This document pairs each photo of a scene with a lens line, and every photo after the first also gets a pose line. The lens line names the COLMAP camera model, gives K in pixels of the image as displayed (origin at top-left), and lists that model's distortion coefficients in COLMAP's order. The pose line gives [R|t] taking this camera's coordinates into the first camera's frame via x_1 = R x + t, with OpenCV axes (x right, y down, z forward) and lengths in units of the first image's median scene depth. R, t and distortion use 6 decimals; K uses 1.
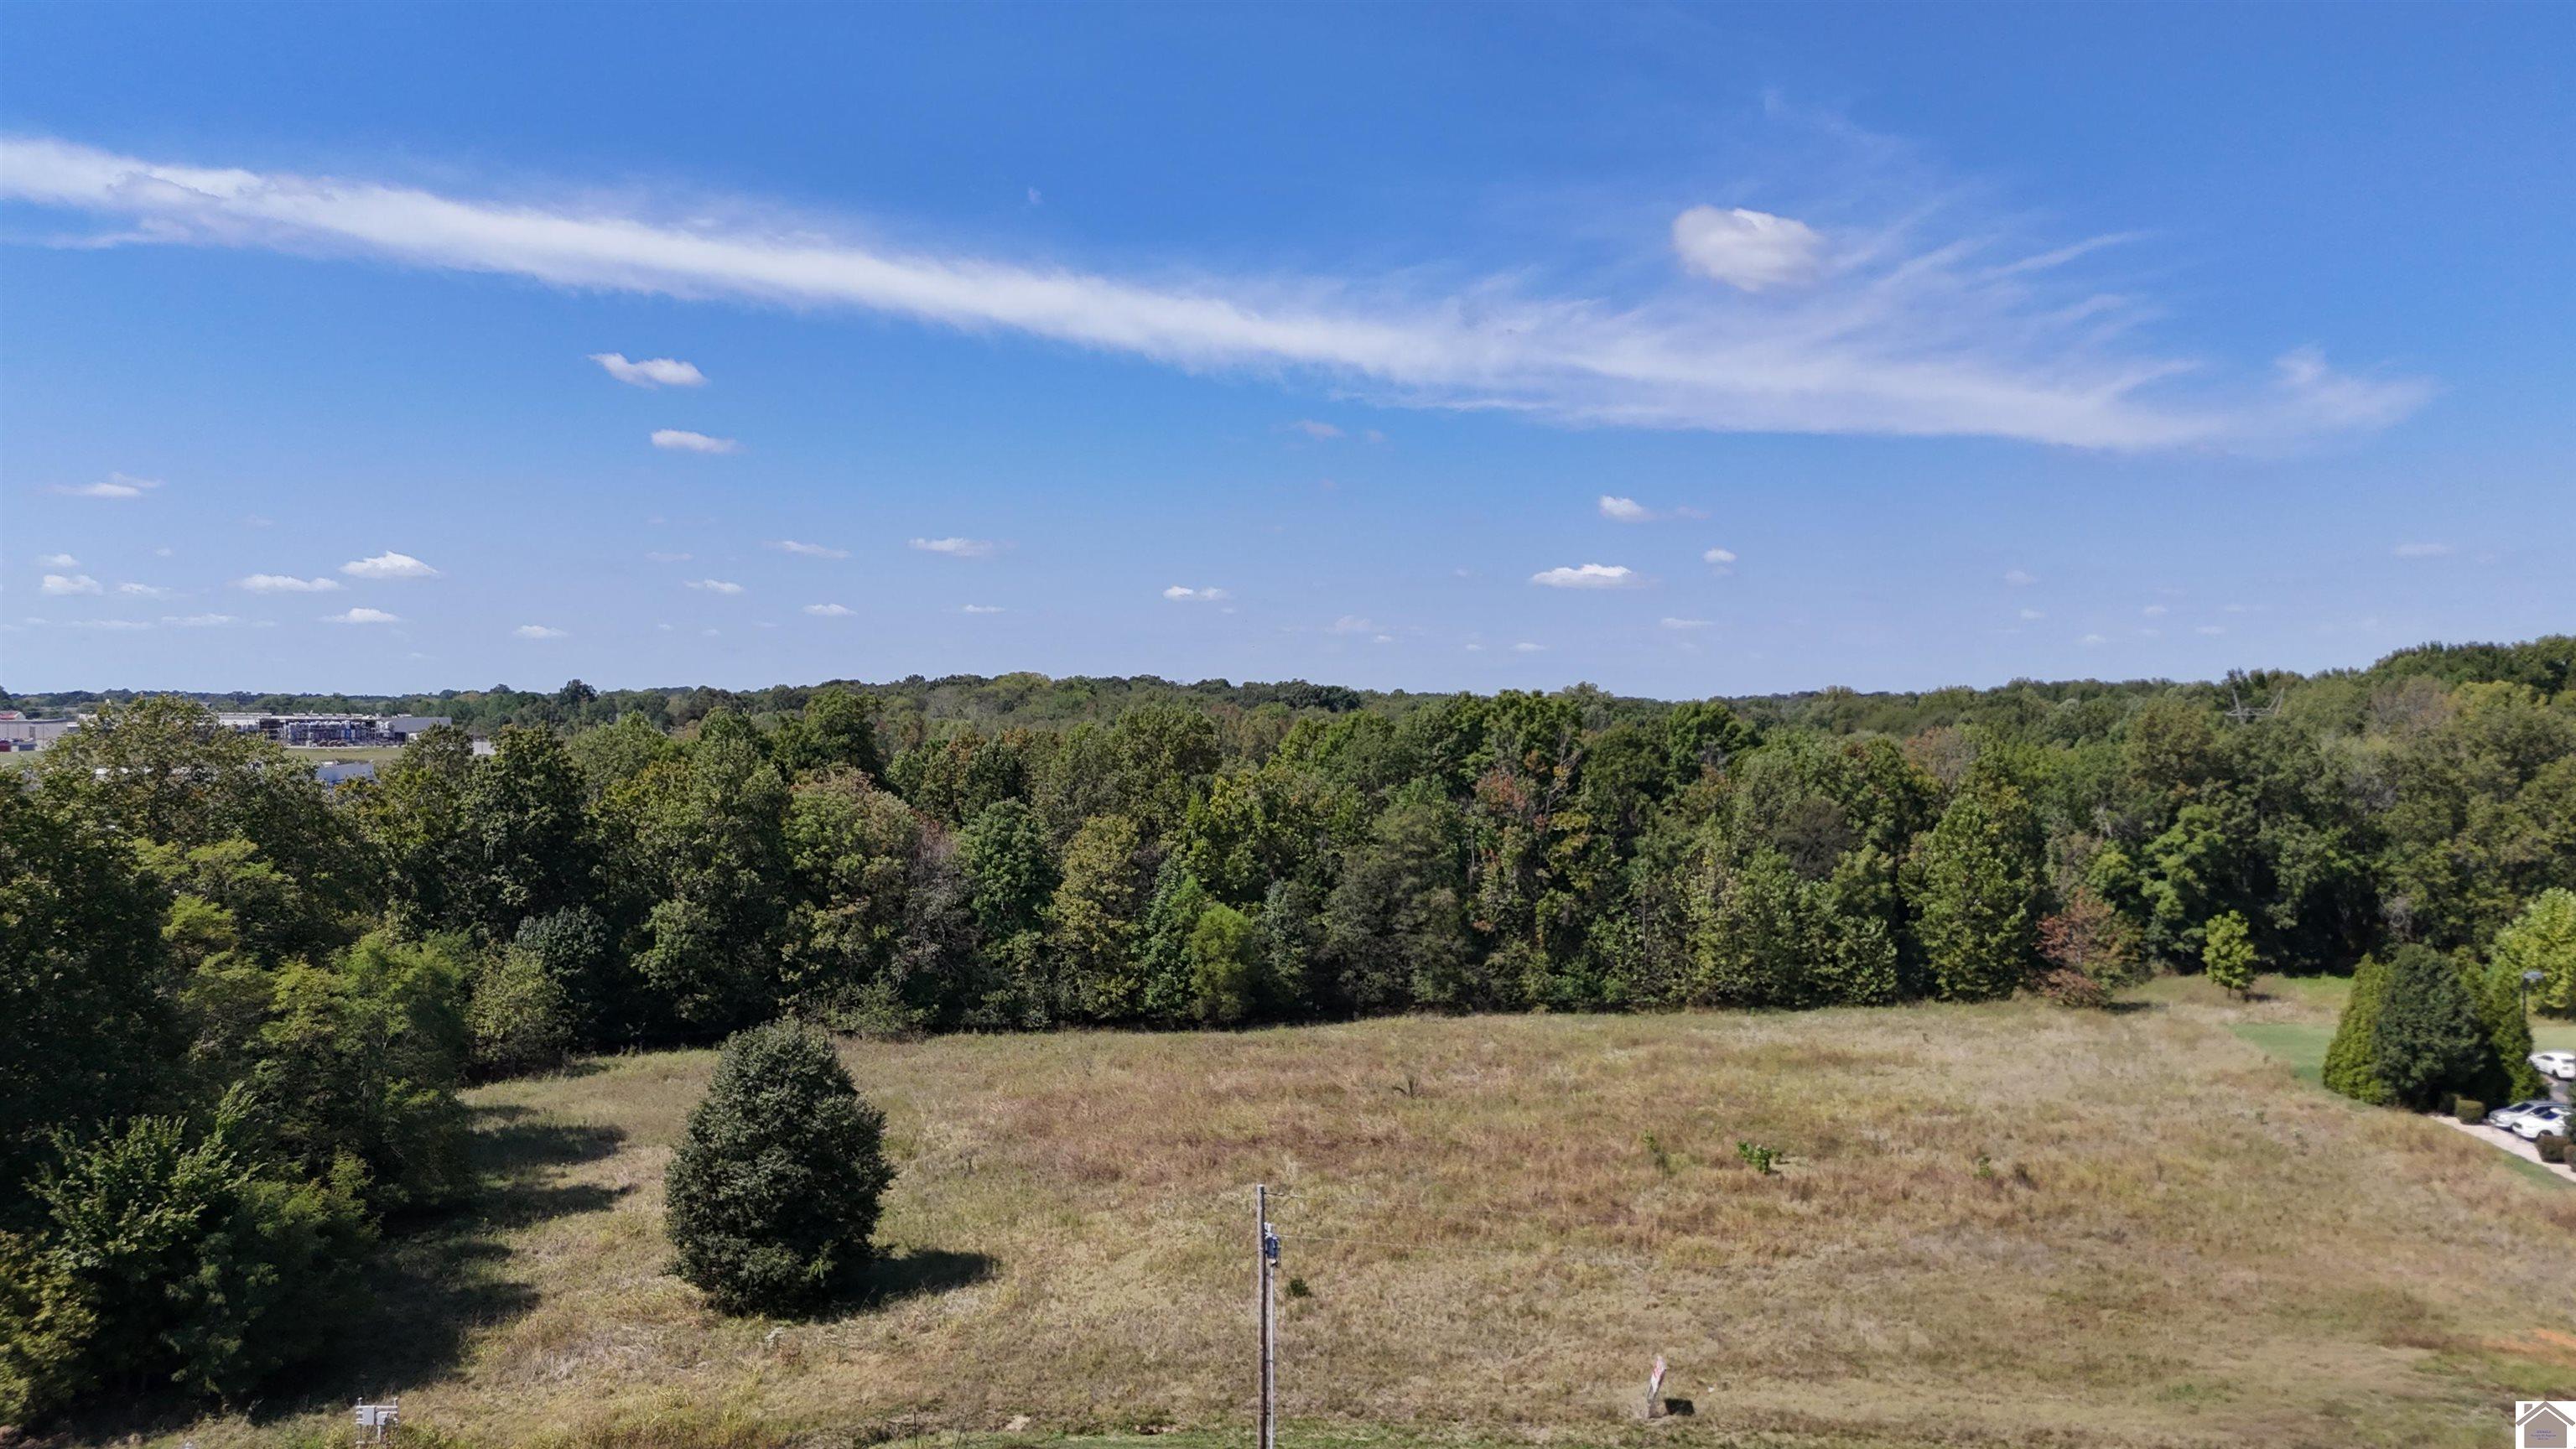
lens RADIAL K [[1883.0, 0, 1290.2], [0, 1883.0, 713.6], [0, 0, 1]] dist [0.062547, -0.063757]
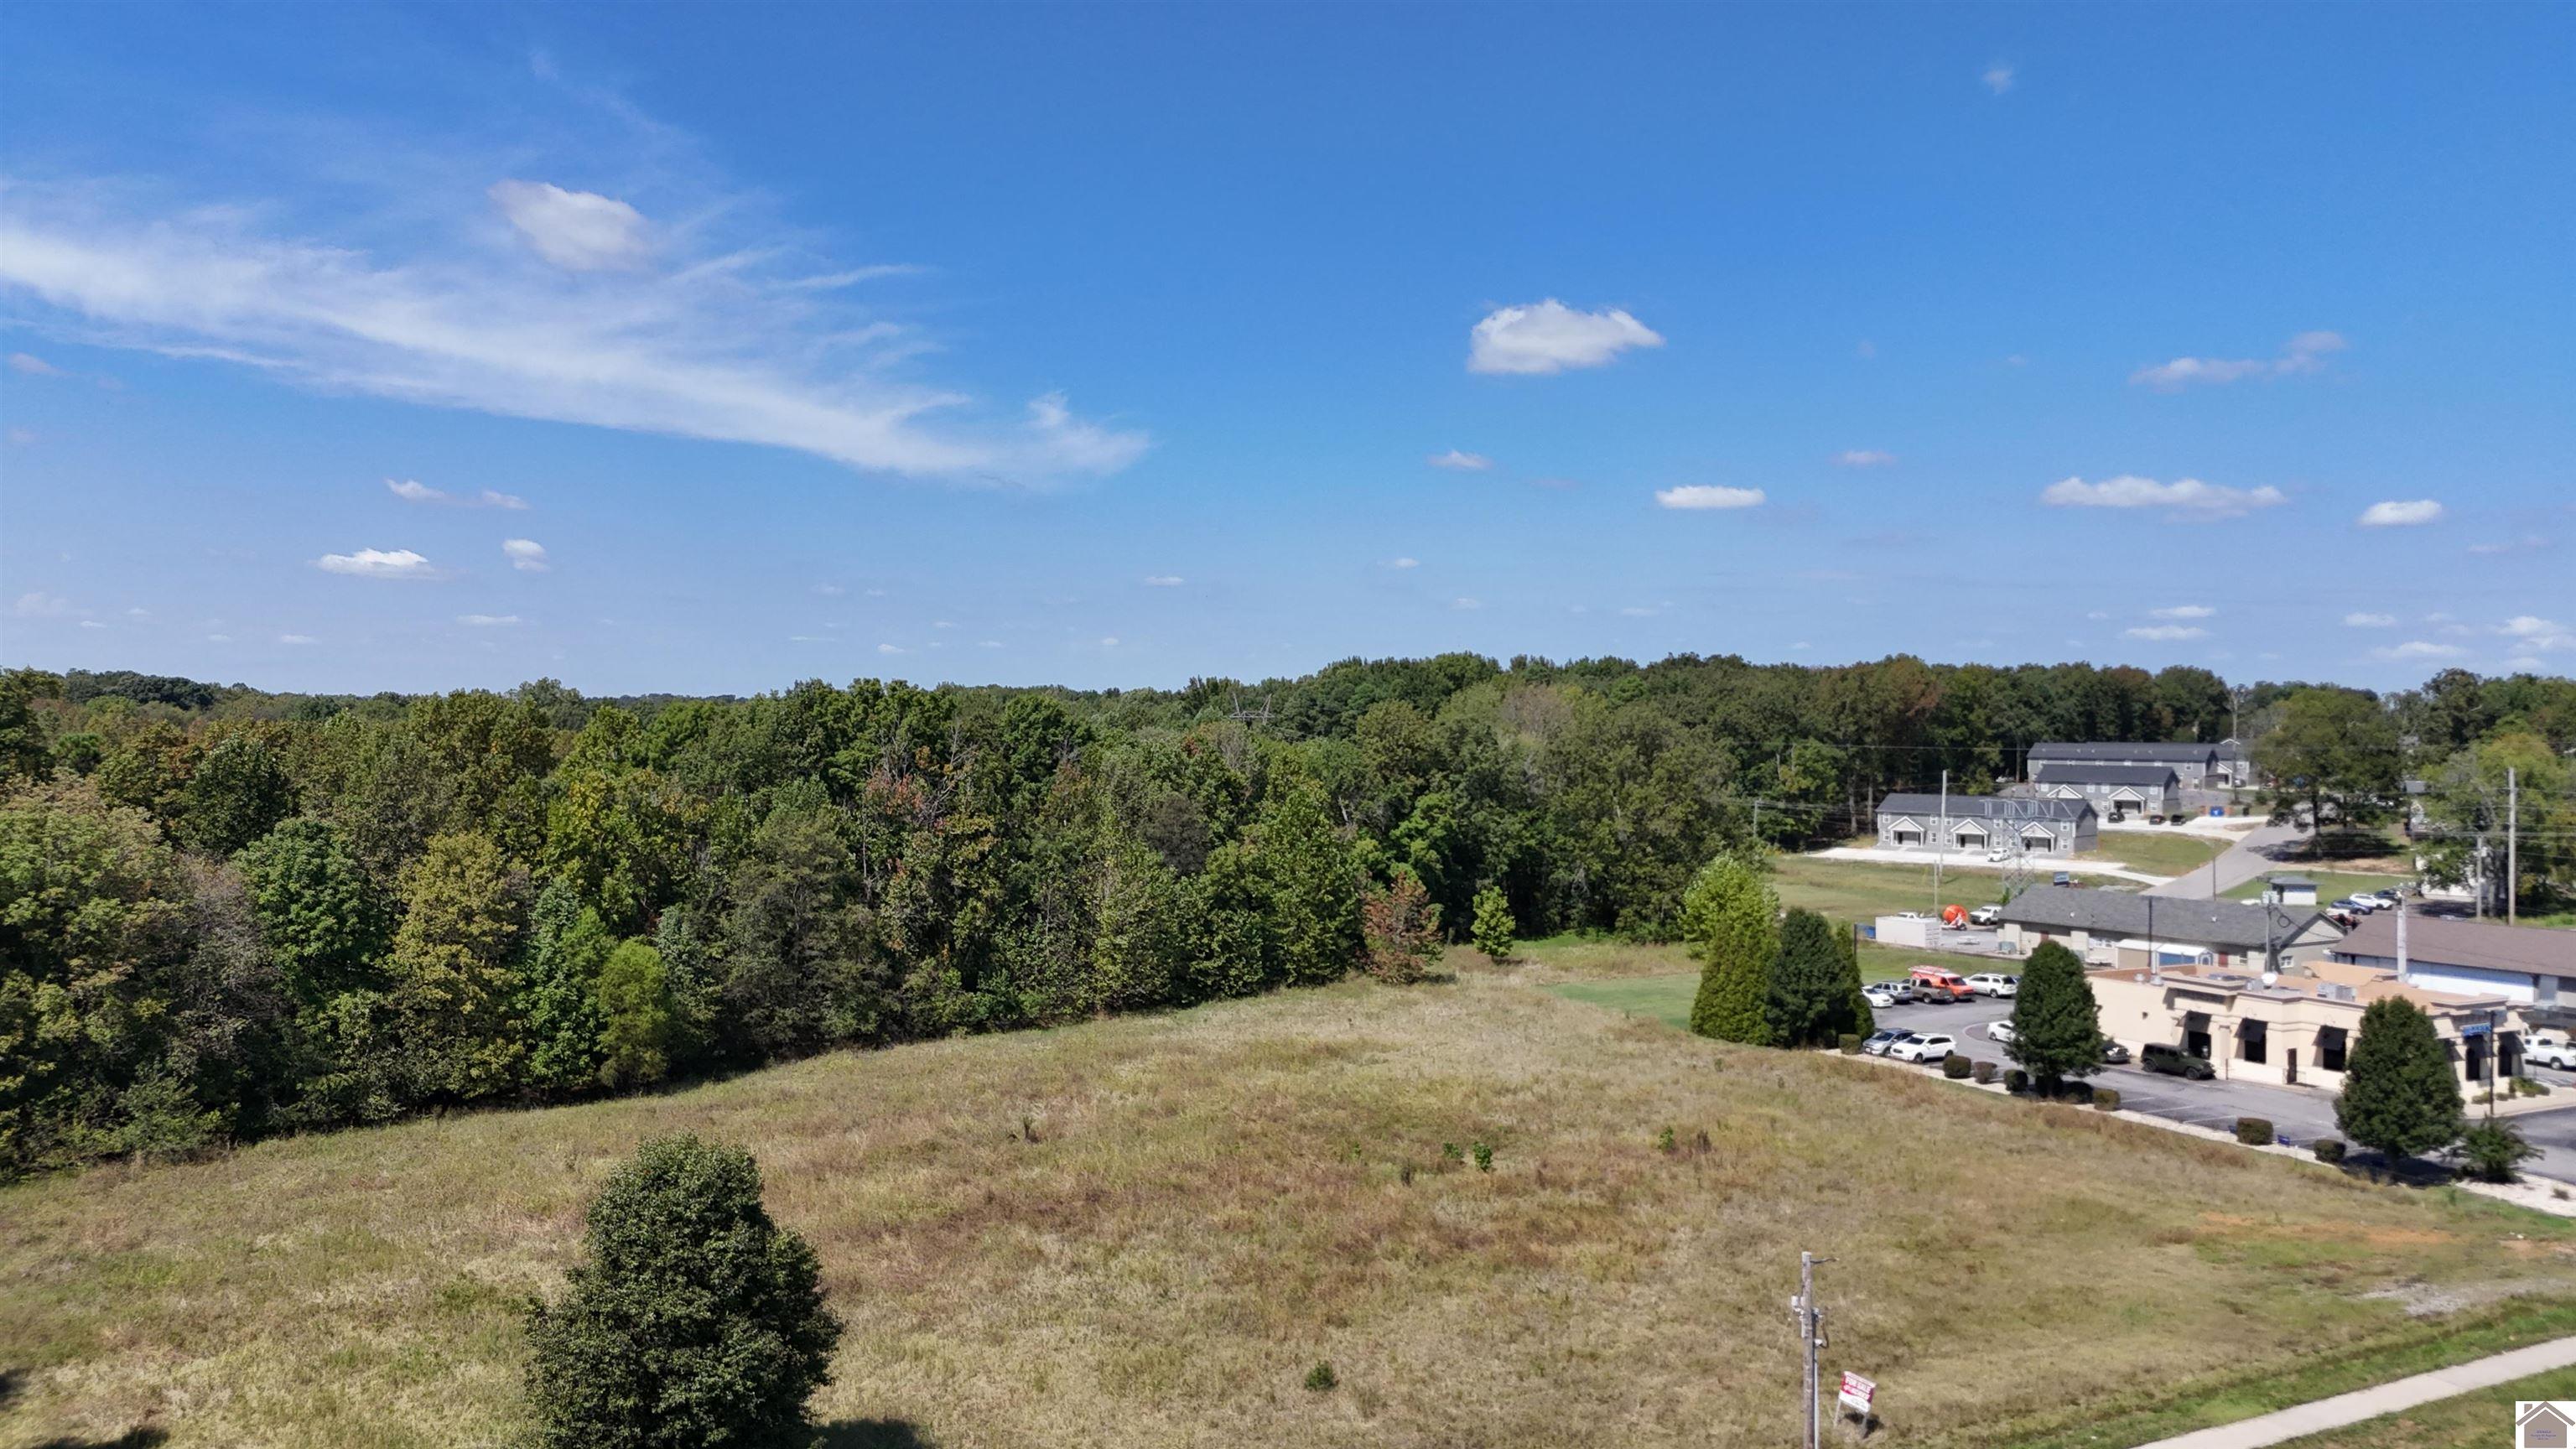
lens RADIAL K [[1876.7, 0, 1315.7], [0, 1876.7, 684.3], [0, 0, 1]] dist [0.103785, -0.132950]
pose [[0.822183, 0.015288, 0.569018, -0.256986], [-0.005587, 0.999808, -0.018790, 0.006005], [-0.569196, 0.012270, 0.822111, 0.162649]]
